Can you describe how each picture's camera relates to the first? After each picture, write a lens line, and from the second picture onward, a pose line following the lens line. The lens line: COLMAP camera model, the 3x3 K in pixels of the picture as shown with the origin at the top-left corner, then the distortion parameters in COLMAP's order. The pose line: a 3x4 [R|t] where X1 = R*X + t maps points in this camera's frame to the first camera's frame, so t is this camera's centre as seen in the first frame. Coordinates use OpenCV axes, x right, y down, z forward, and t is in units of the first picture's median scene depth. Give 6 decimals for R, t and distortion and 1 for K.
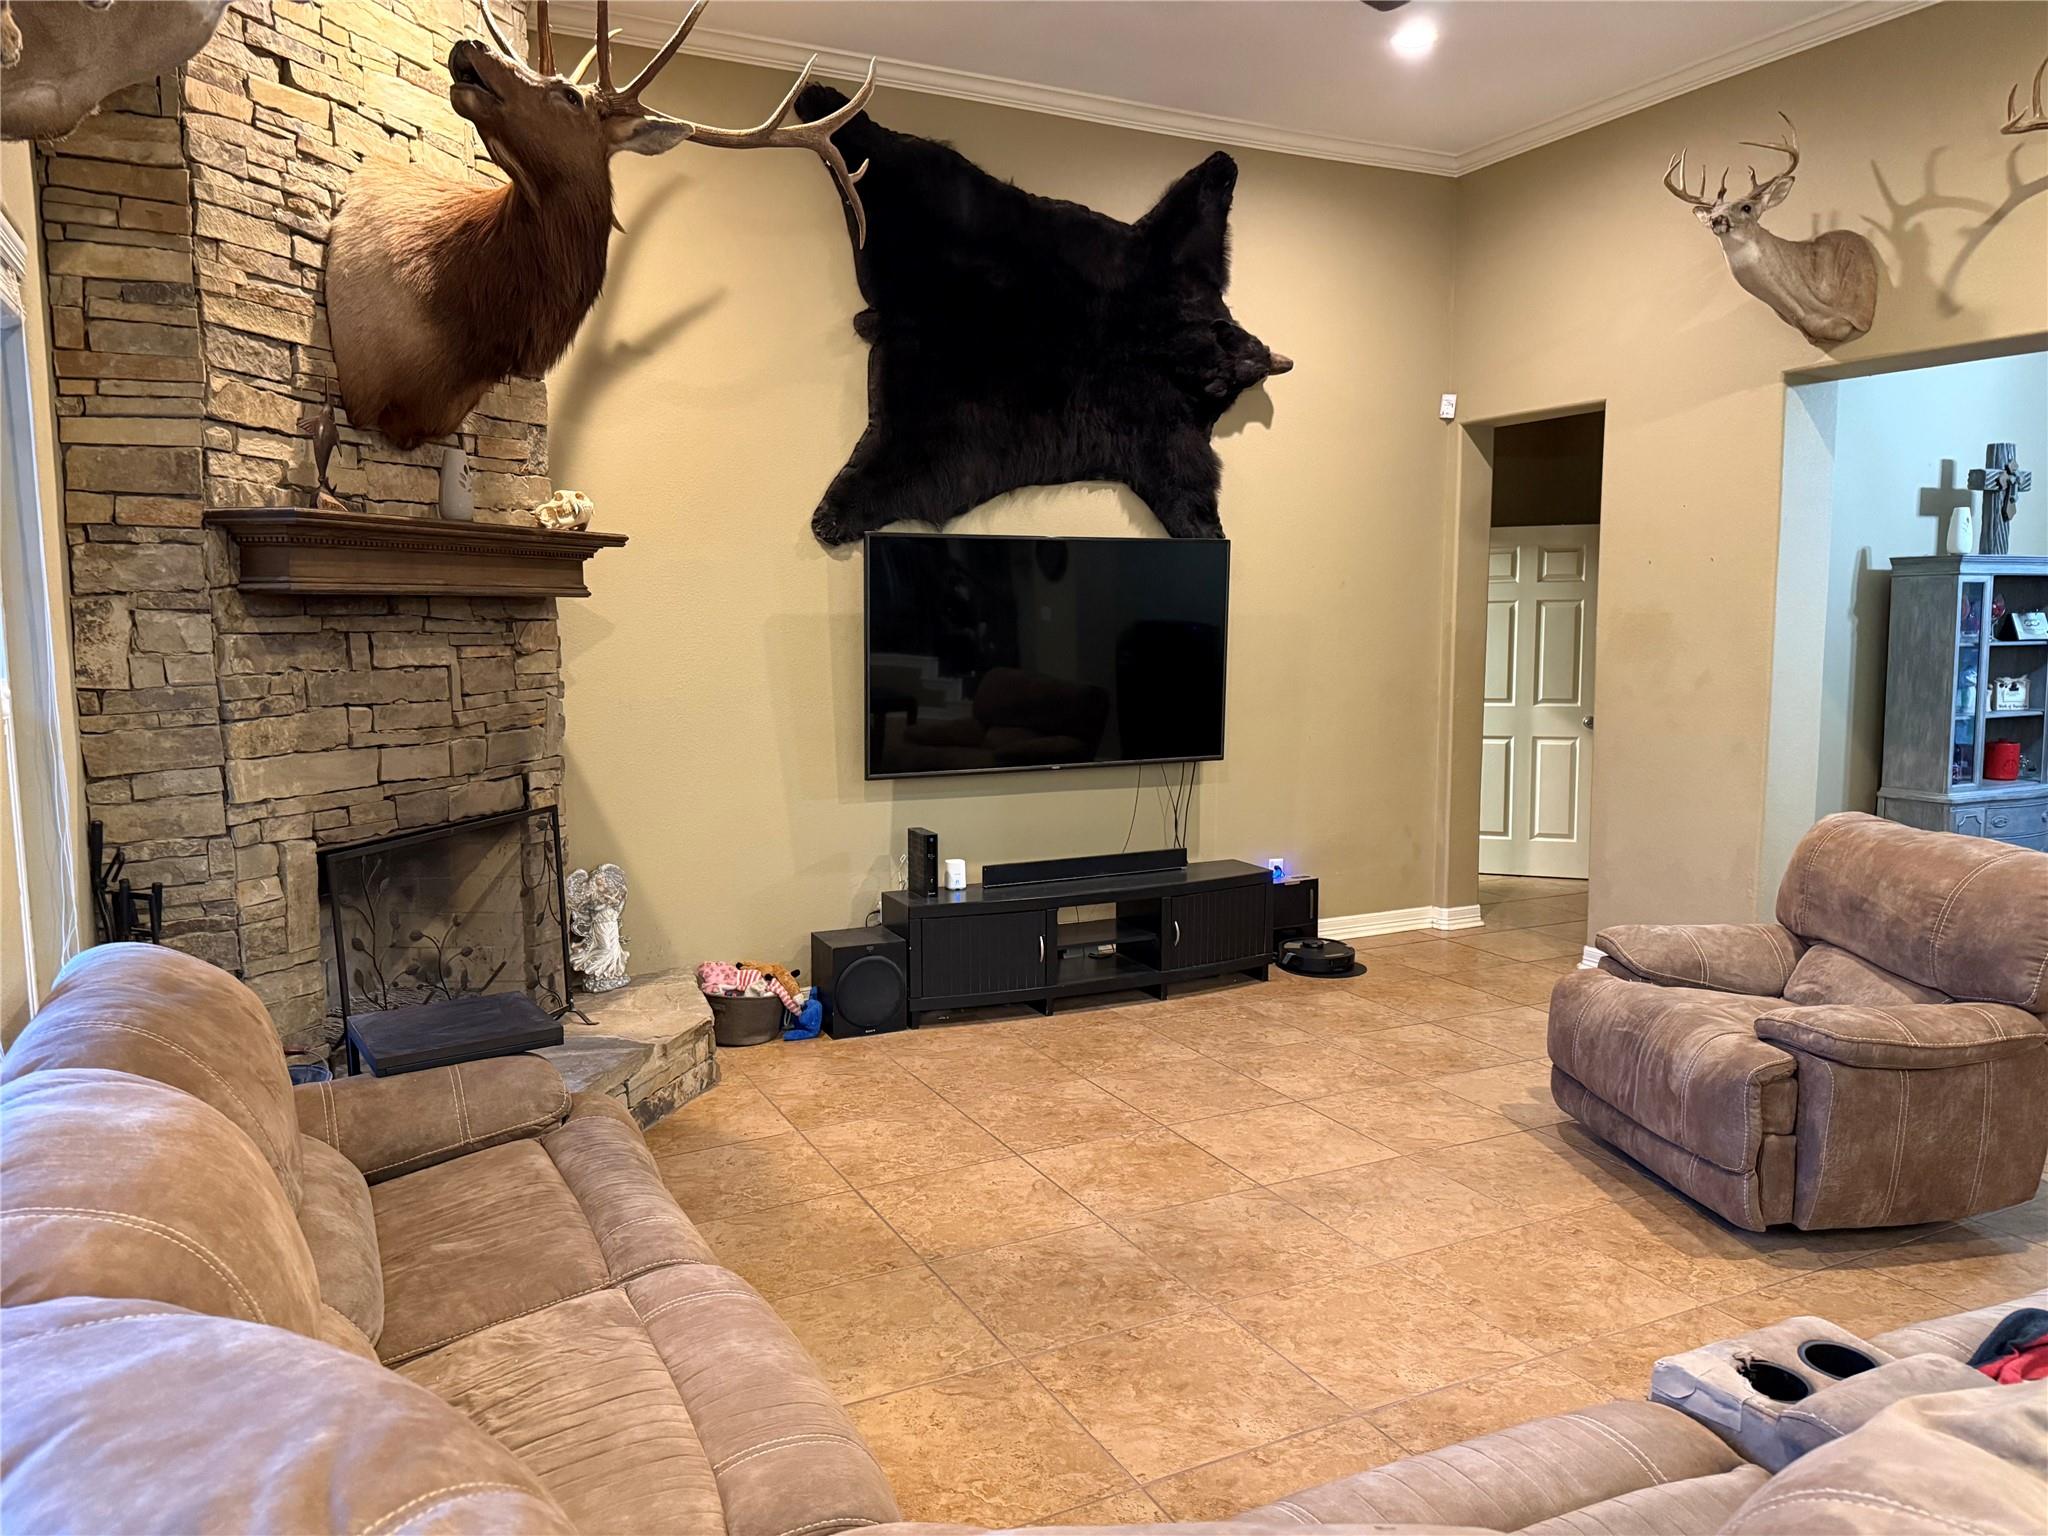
lens RADIAL K [[1444.1, 0, 1024.0], [0, 1444.1, 768.0], [0, 0, 1]] dist [0.127365, -0.152647]
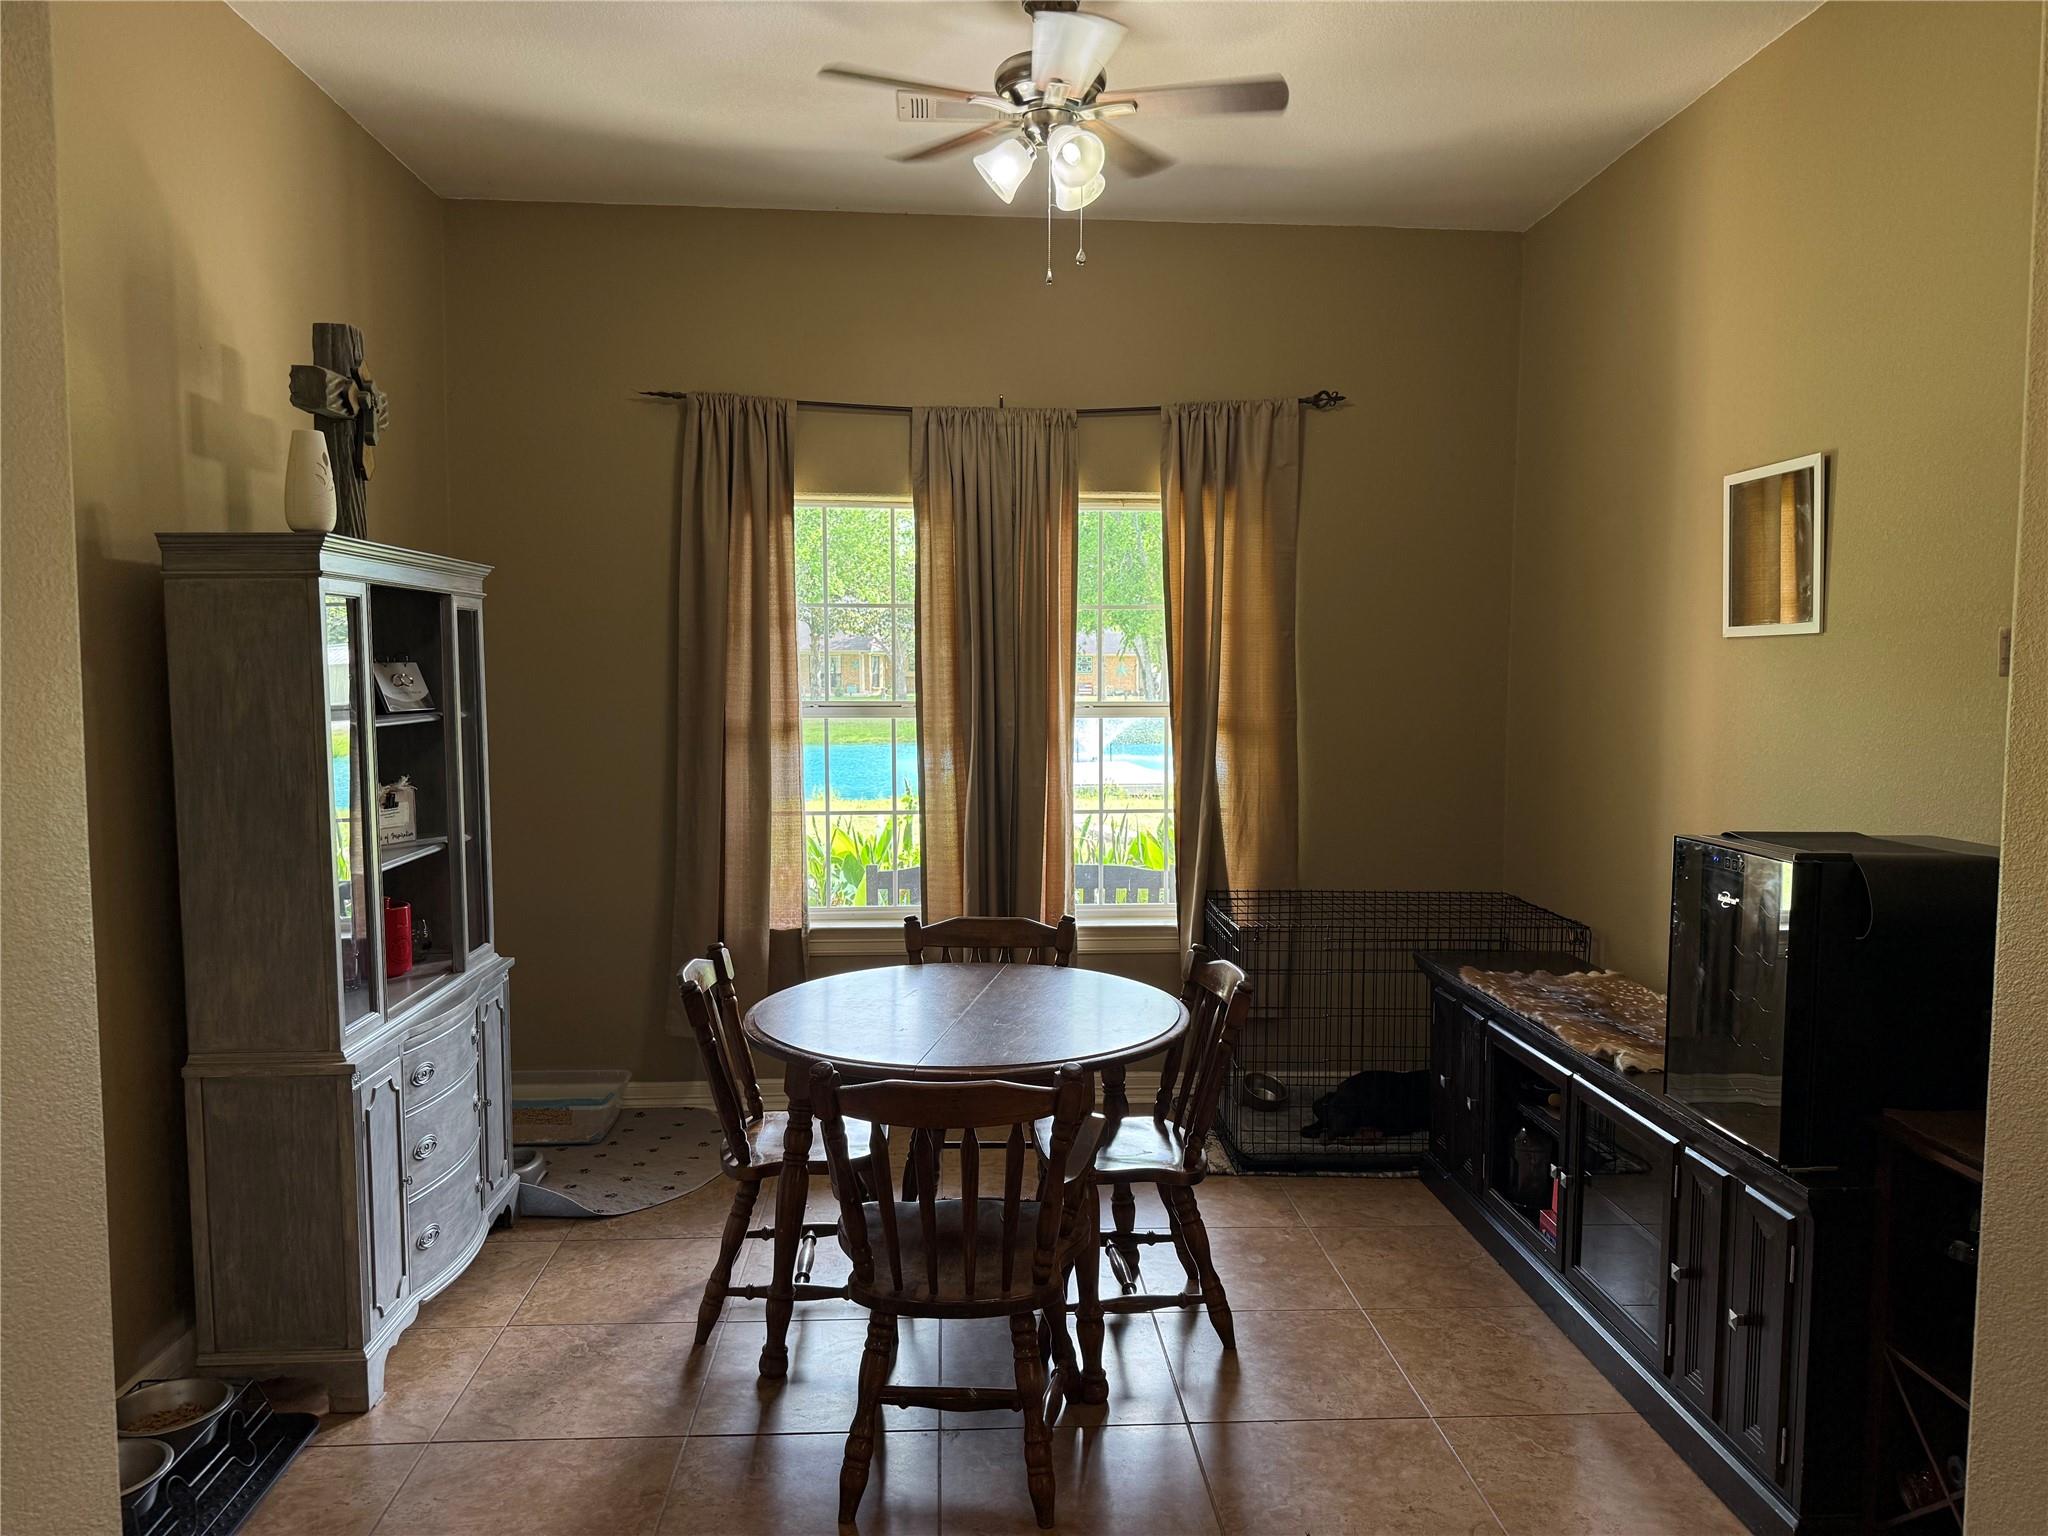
lens RADIAL K [[1405.3, 0, 1024.0], [0, 1405.3, 768.0], [0, 0, 1]] dist [0.154152, -0.231796]
pose [[0.397832, -0.060024, 0.915493, 0.296850], [0.099735, 0.994773, 0.021882, -0.057239], [-0.912021, 0.082601, 0.401739, 0.606335]]
